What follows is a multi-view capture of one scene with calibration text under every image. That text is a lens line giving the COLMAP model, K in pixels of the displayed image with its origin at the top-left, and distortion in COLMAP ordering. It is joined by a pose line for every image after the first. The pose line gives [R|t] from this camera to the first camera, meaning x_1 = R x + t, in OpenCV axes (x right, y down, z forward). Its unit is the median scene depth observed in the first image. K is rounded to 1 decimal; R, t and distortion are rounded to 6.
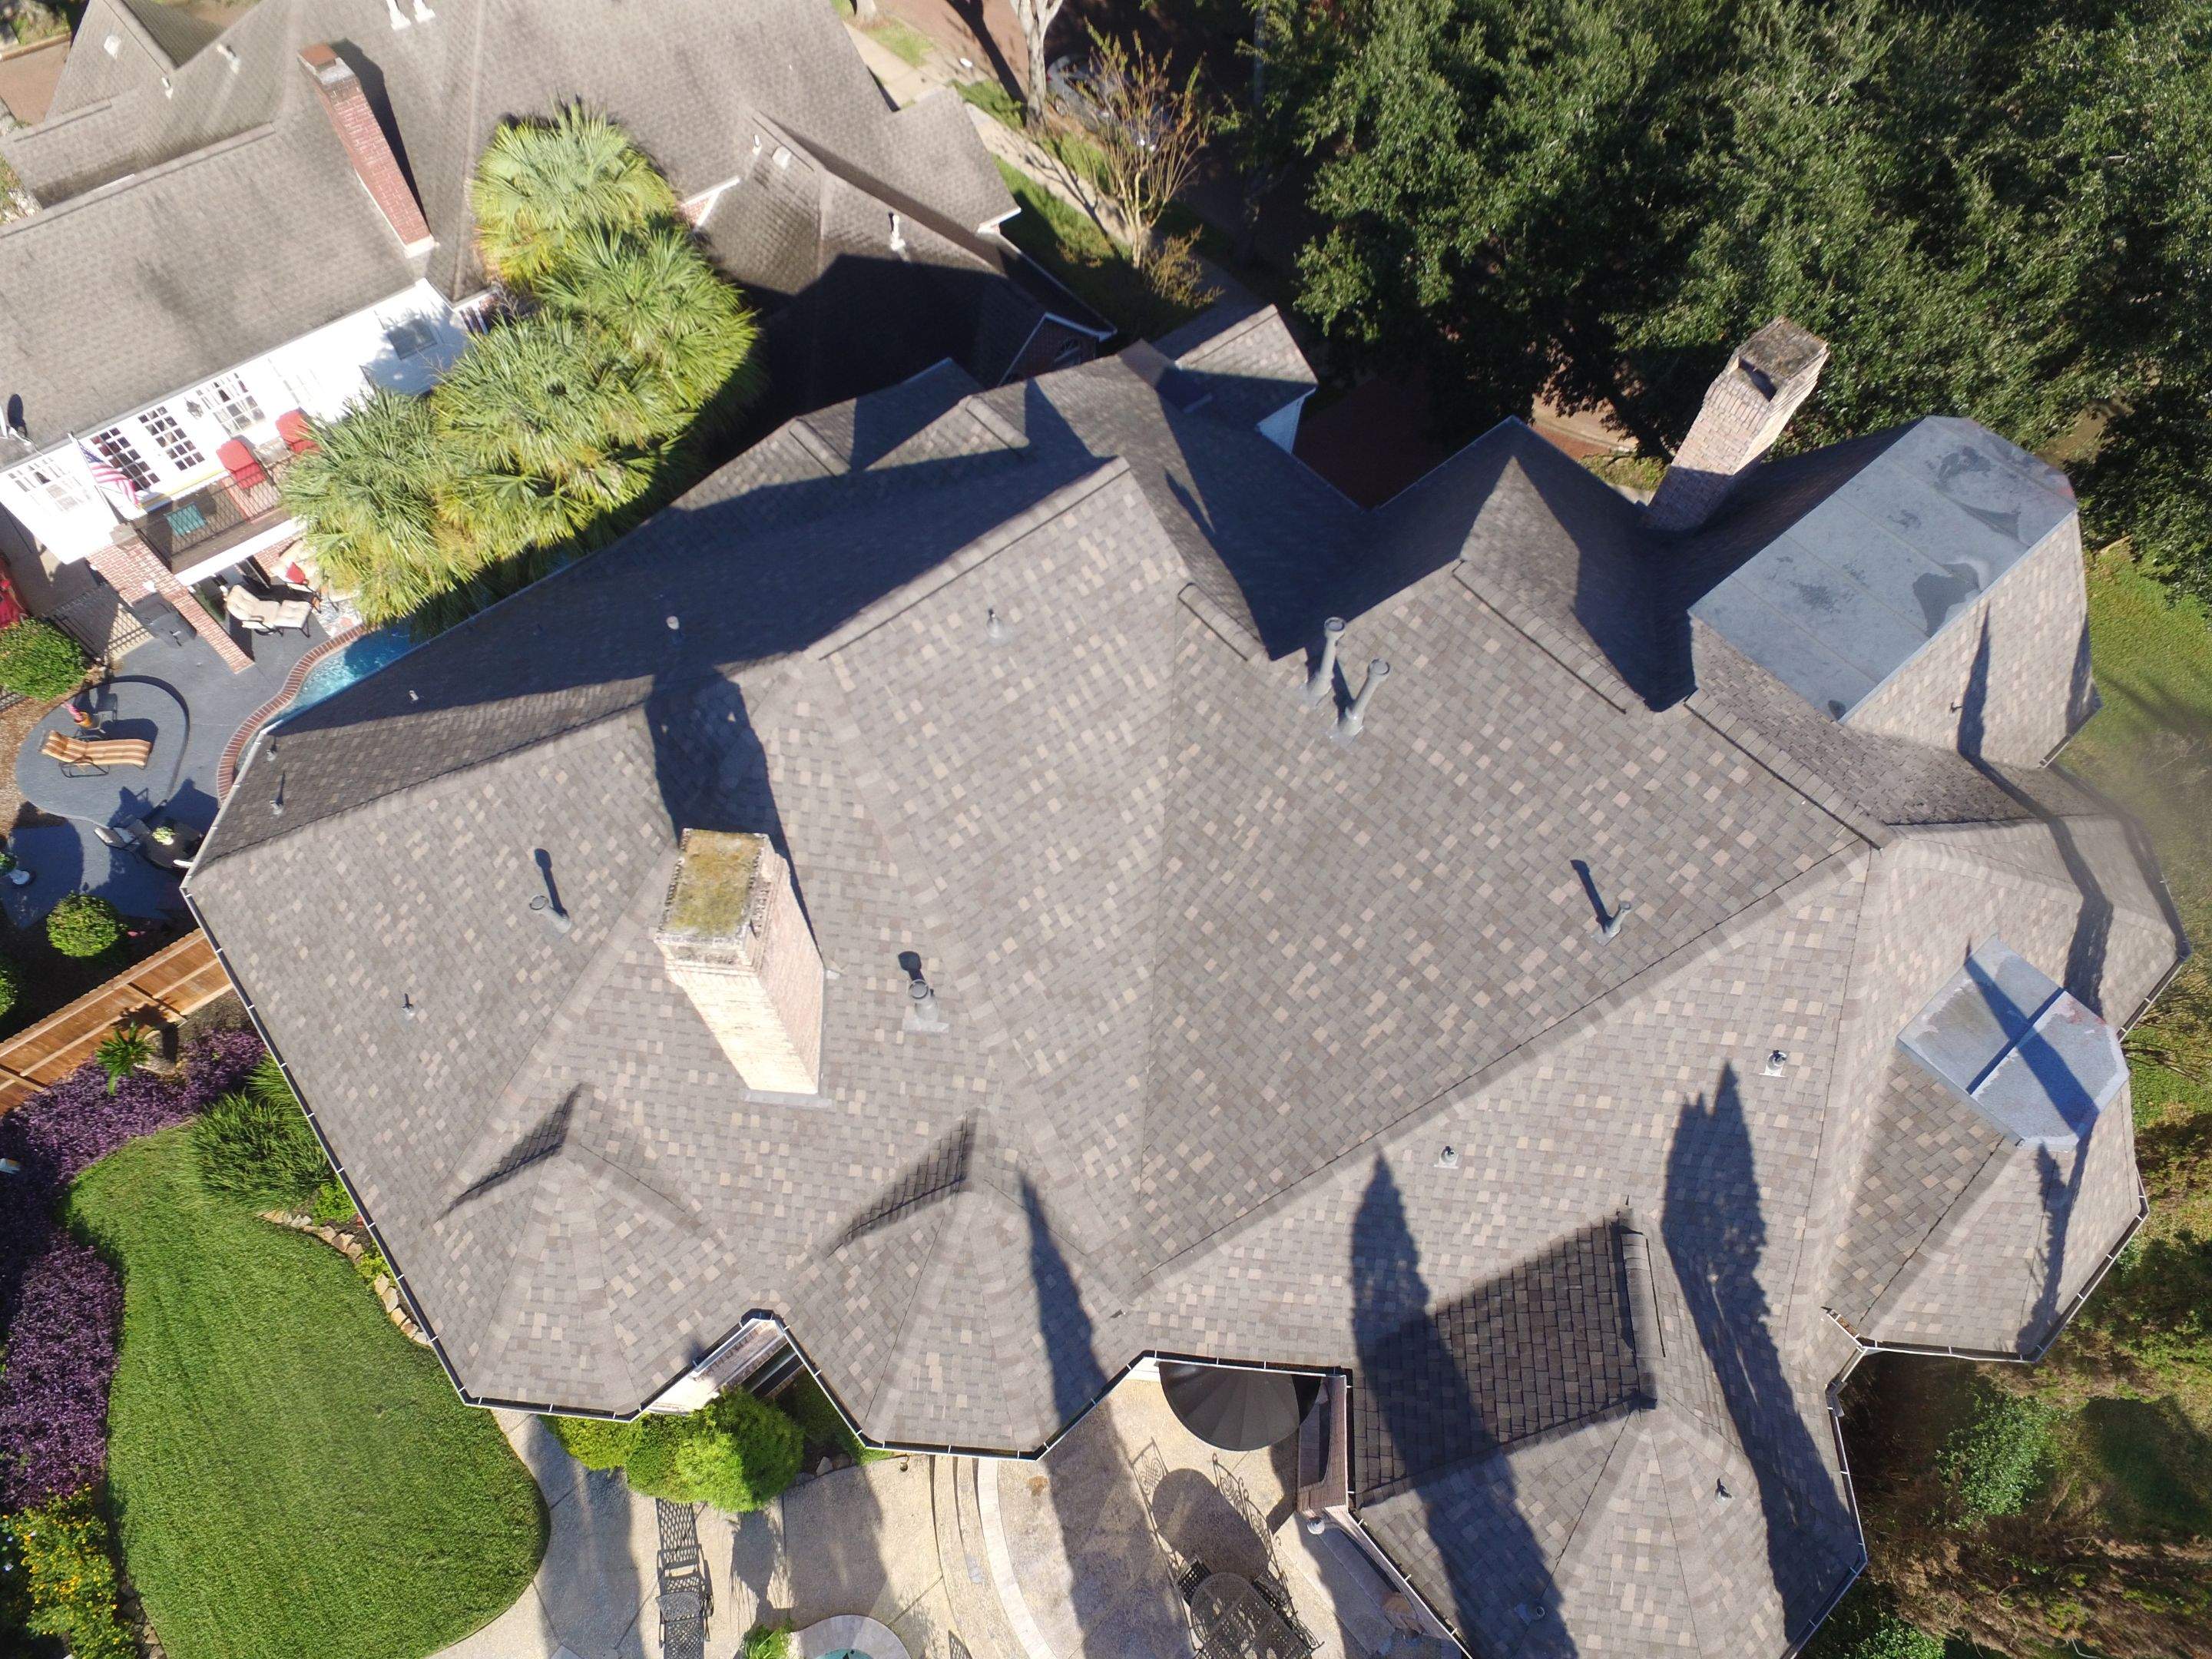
lens RADIAL K [[1246.0, 0, 1096.2], [0, 1246.0, 816.0], [0, 0, 1]] dist [-0.015808, 0.011263]
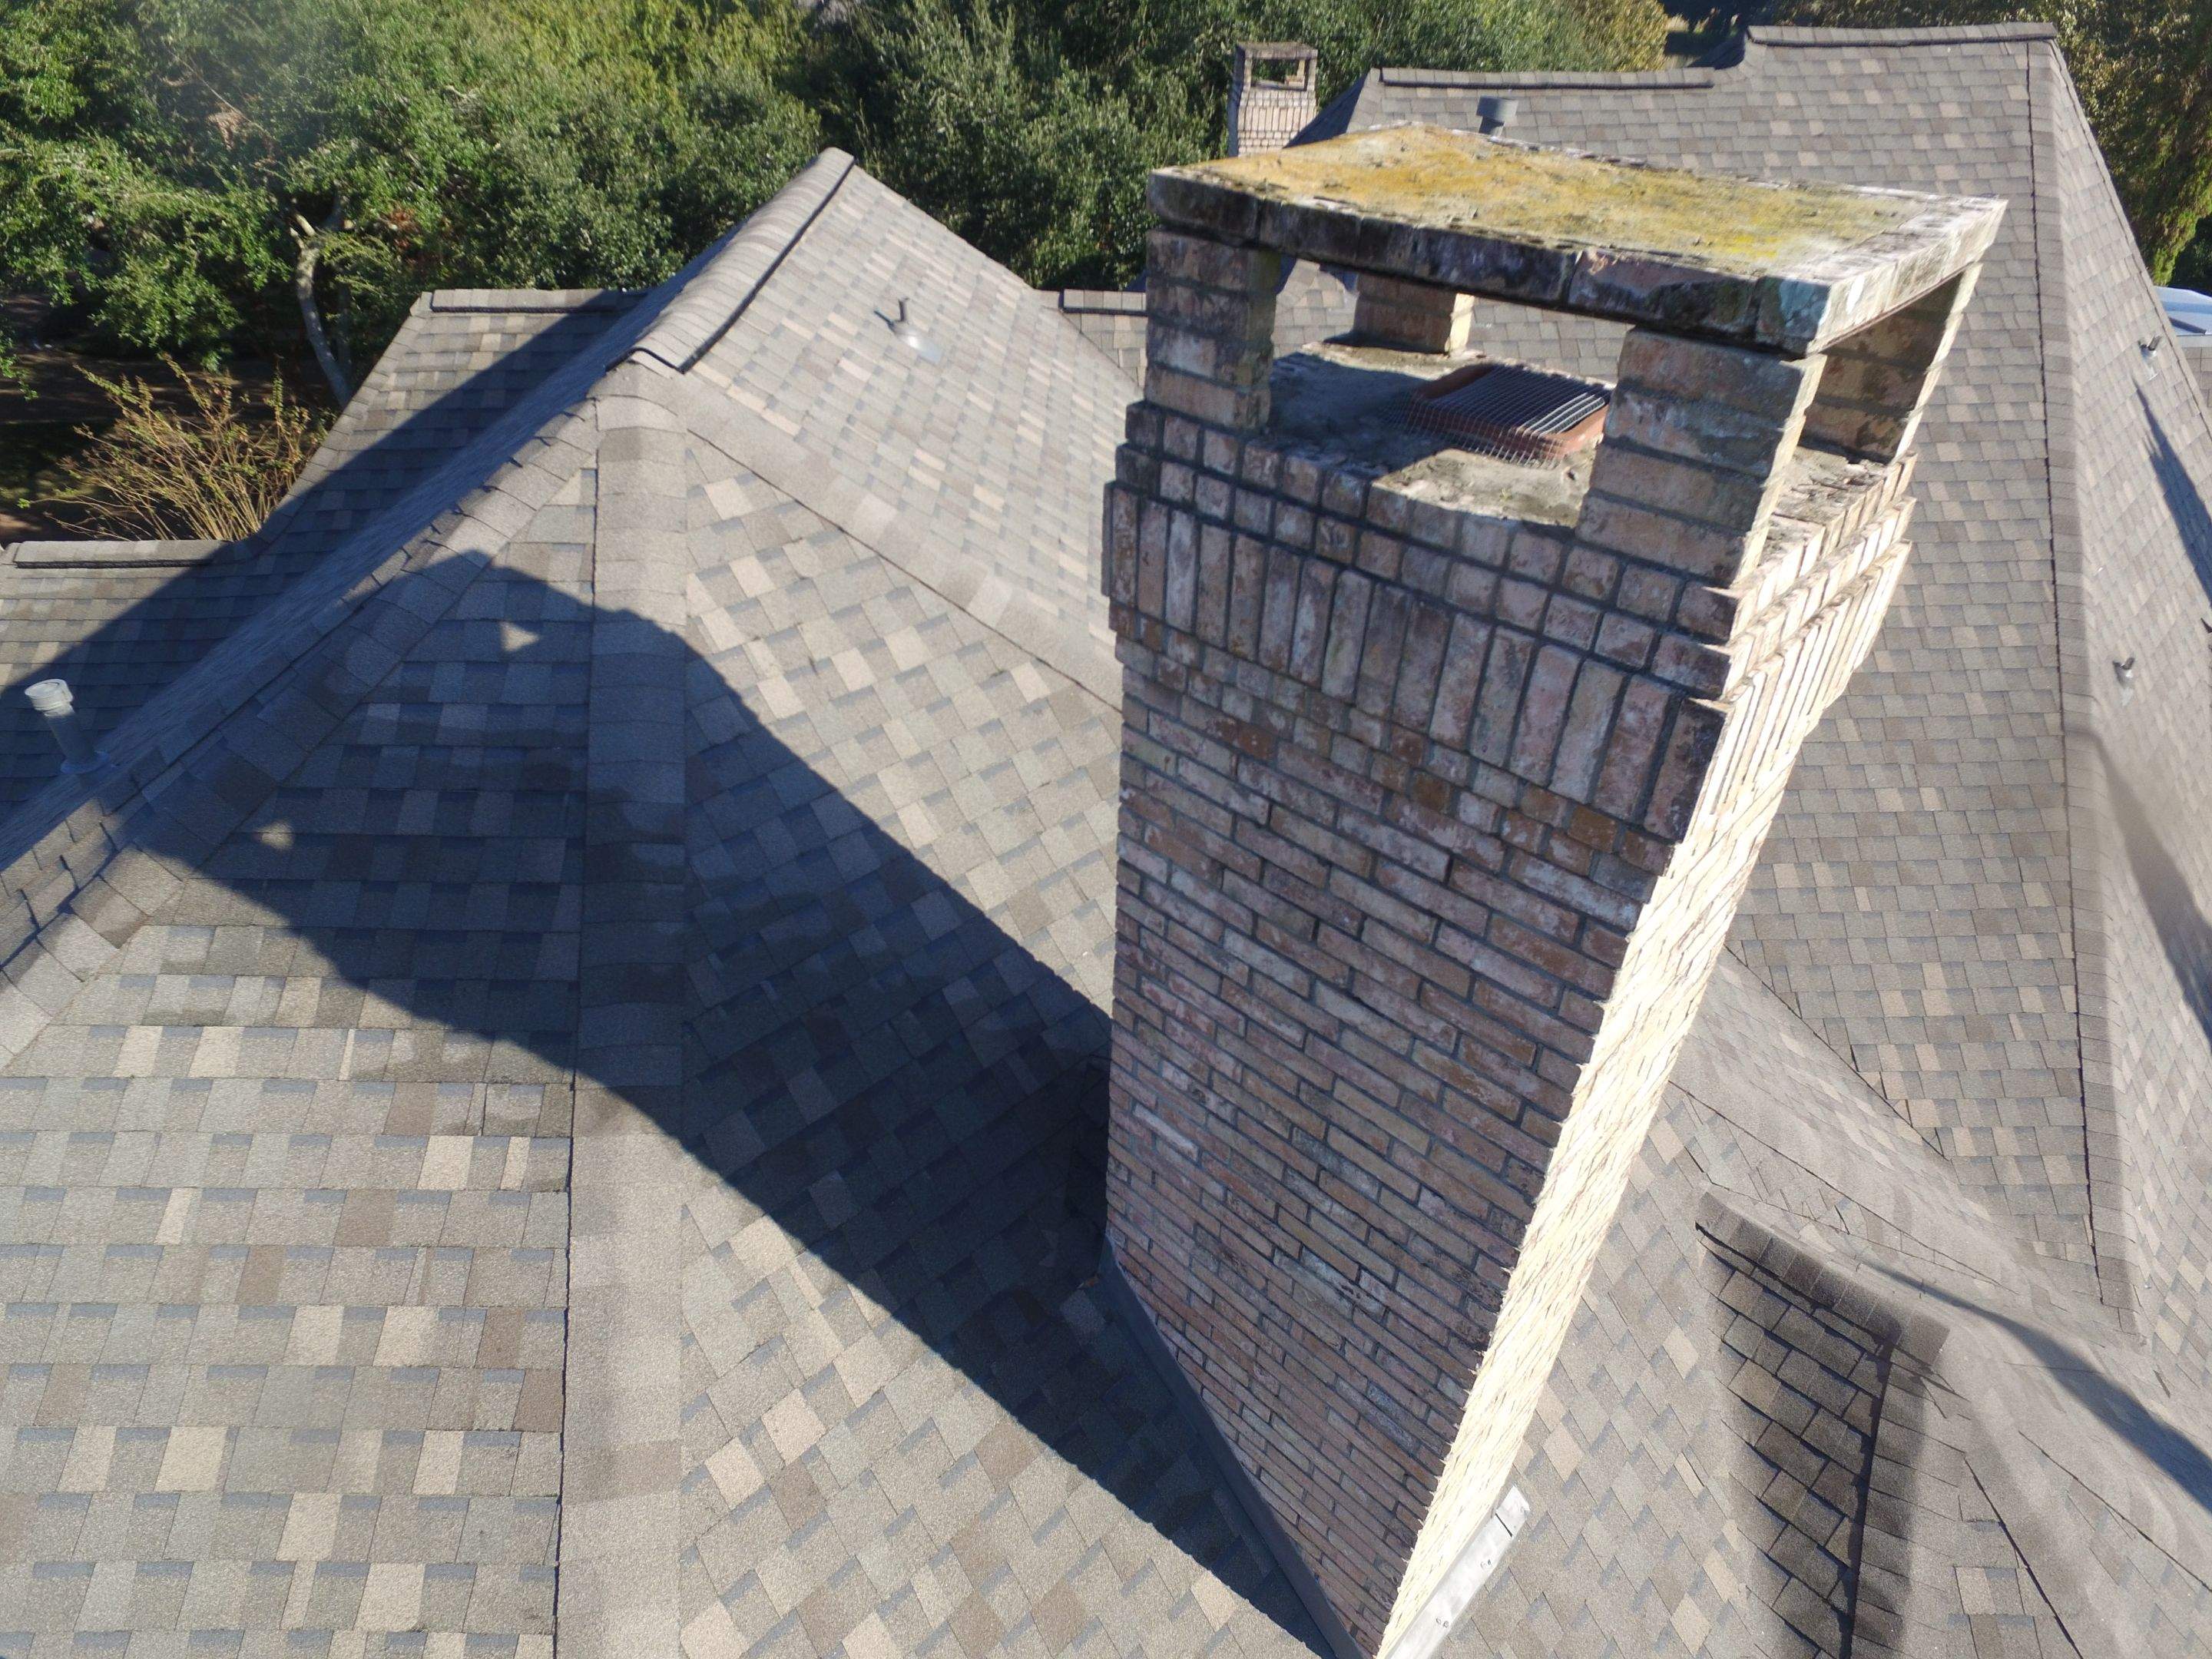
lens RADIAL K [[1249.5, 0, 1083.6], [0, 1249.5, 827.5], [0, 0, 1]] dist [0.001556, 0.005196]
pose [[0.643338, -0.454883, 0.615790, -0.405719], [0.664509, 0.731222, -0.154085, 0.087954], [-0.380189, 0.508327, 0.772697, 0.731185]]
